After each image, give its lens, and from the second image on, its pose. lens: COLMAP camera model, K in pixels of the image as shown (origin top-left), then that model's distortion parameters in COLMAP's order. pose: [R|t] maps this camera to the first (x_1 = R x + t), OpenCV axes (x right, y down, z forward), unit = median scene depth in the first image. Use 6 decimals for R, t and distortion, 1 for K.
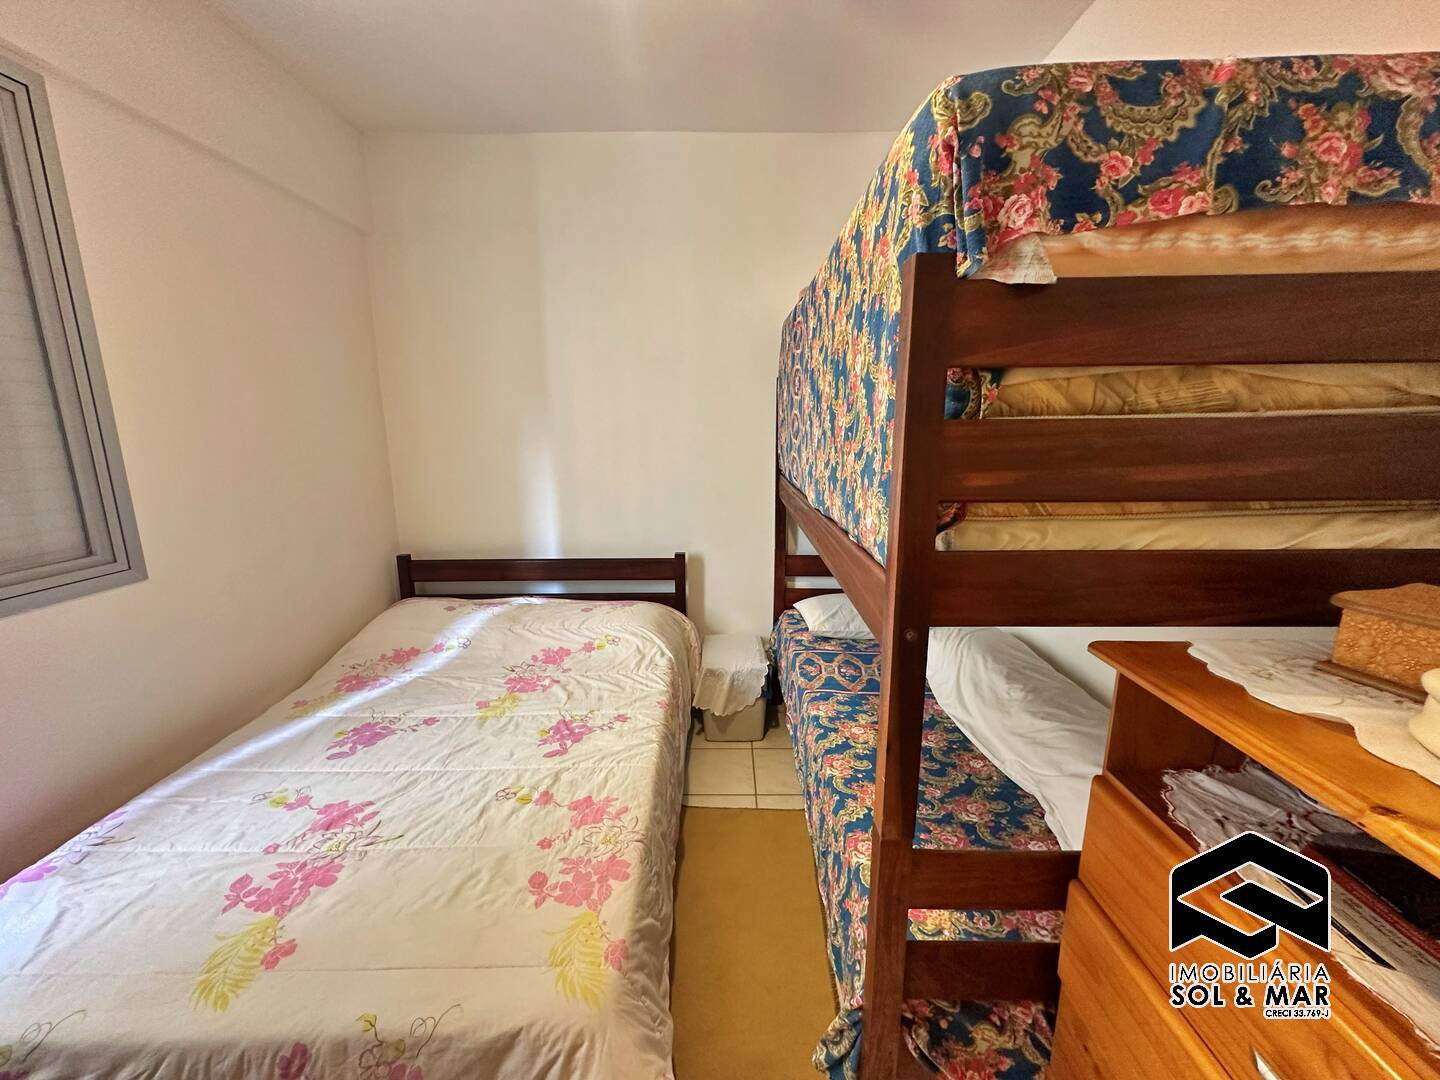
lens RADIAL K [[572.4, 0, 720.0], [0, 572.4, 540.0], [0, 0, 1]] dist [-0.000250, -0.000079]
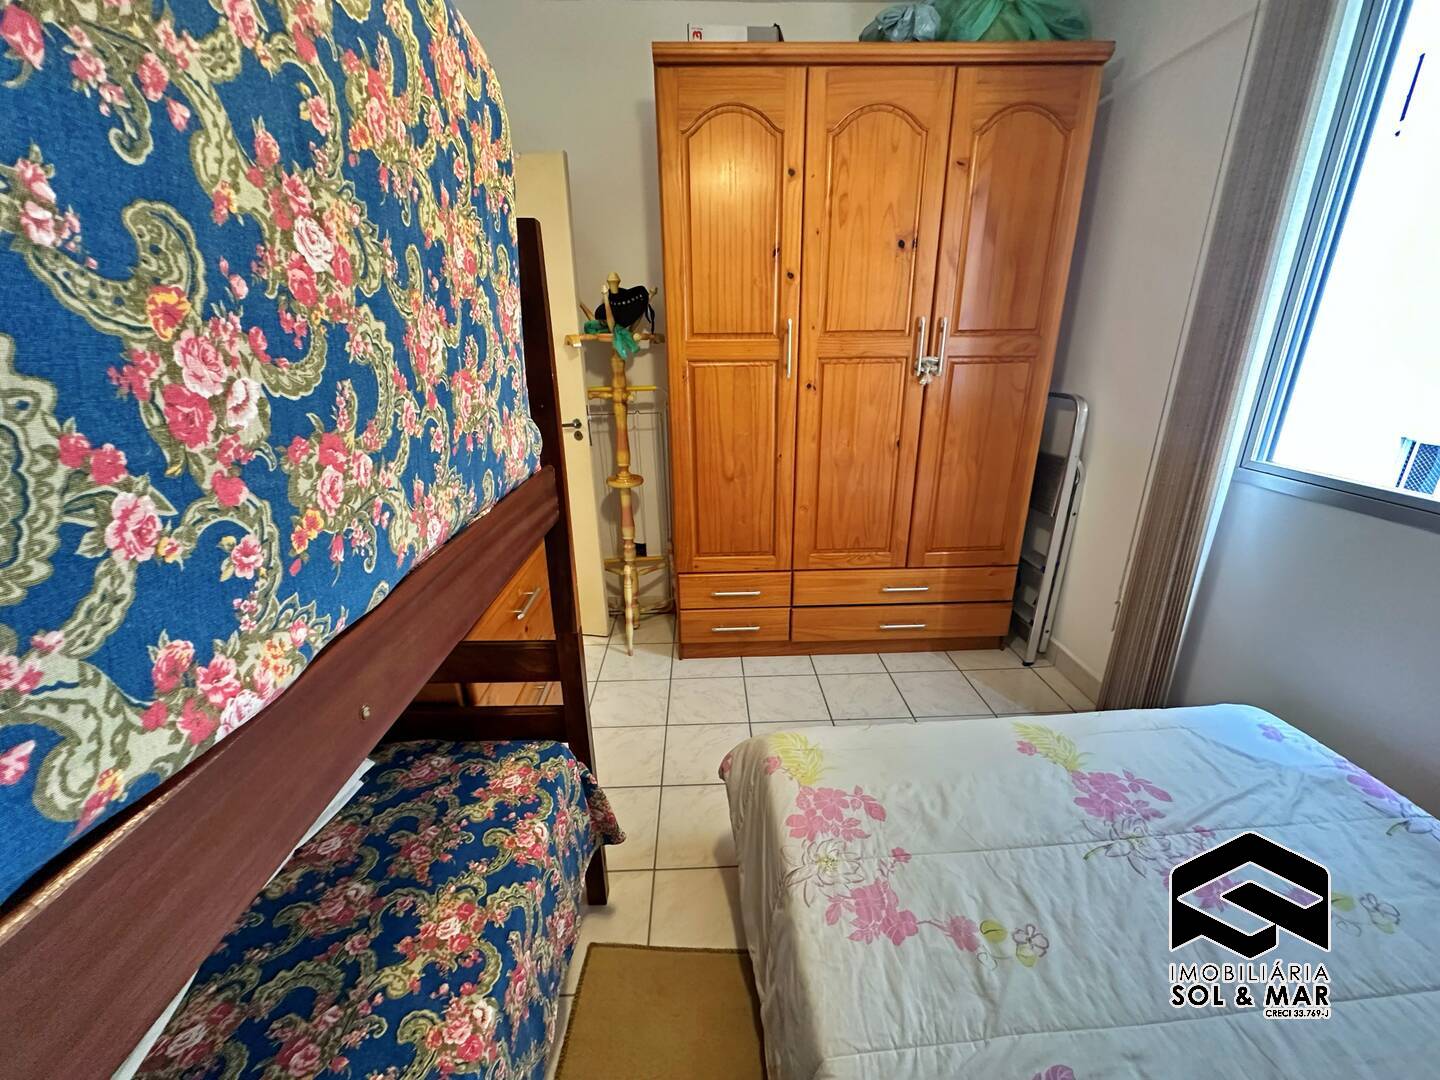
lens RADIAL K [[574.1, 0, 719.7], [0, 574.1, 541.5], [0, 0, 1]] dist [-0.002208, 0.000363]
pose [[-0.998835, 0.034363, -0.033893, -0.031674], [0.012039, 0.857399, 0.514512, -0.341835], [0.046740, 0.513504, -0.856813, 1.694463]]
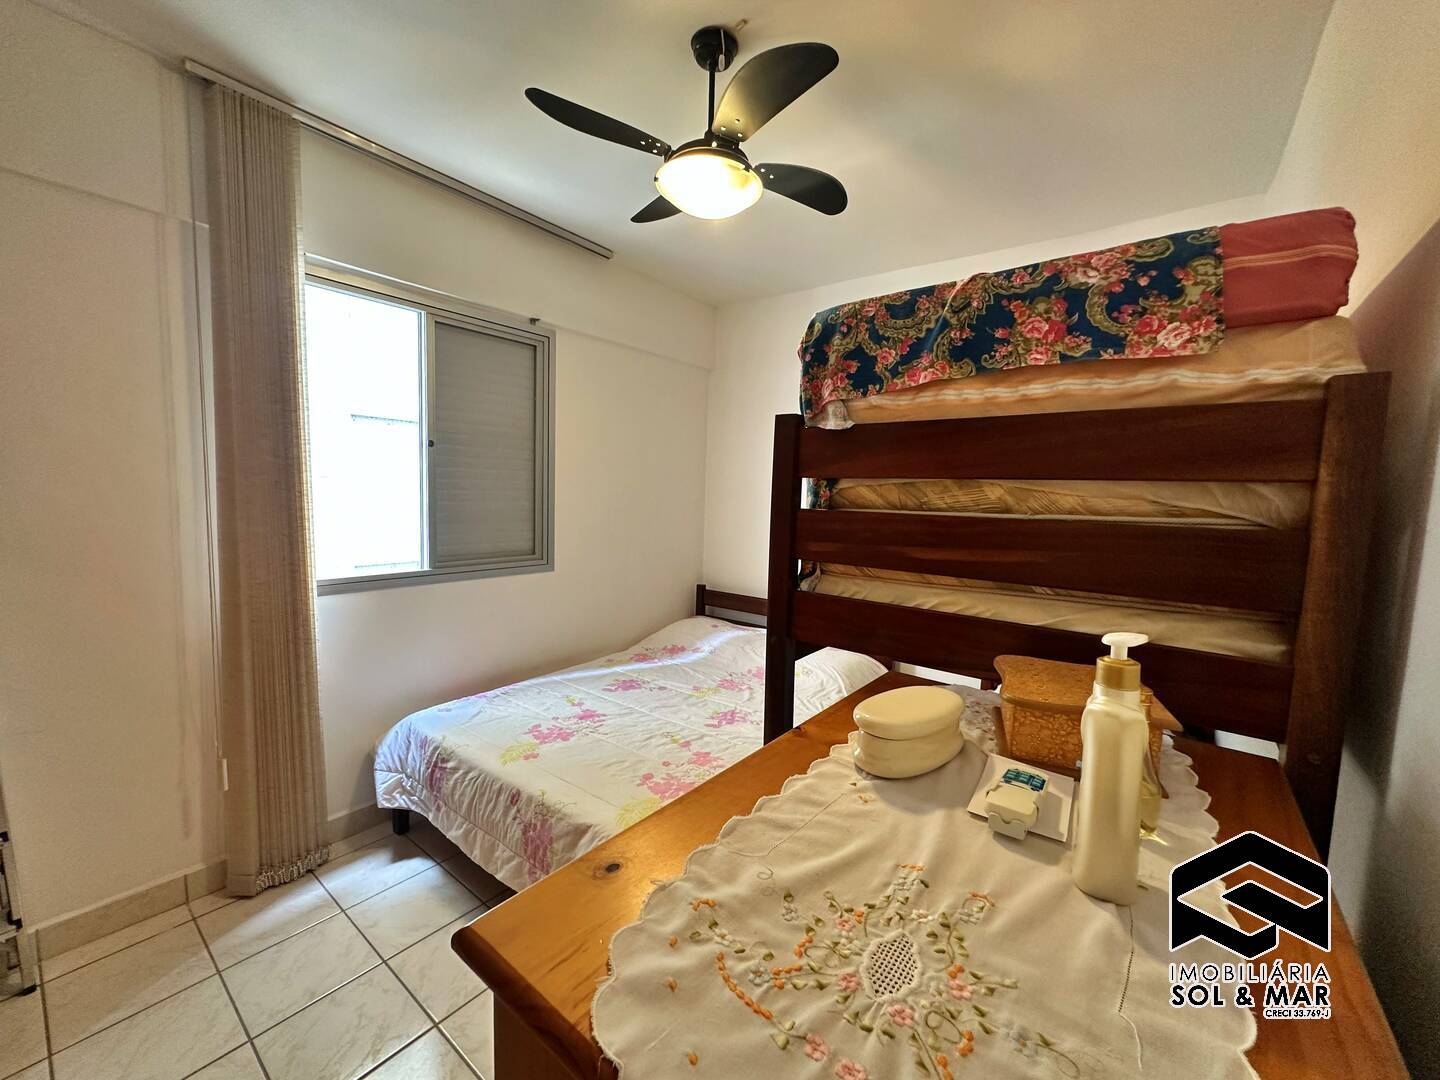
lens RADIAL K [[573.4, 0, 724.4], [0, 573.4, 541.2], [0, 0, 1]] dist [0.001110, 0.000358]
pose [[0.796528, 0.084954, -0.598603, 0.811248], [-0.155816, 0.985479, -0.067476, 0.017339], [0.584178, 0.147019, 0.798199, -0.277942]]
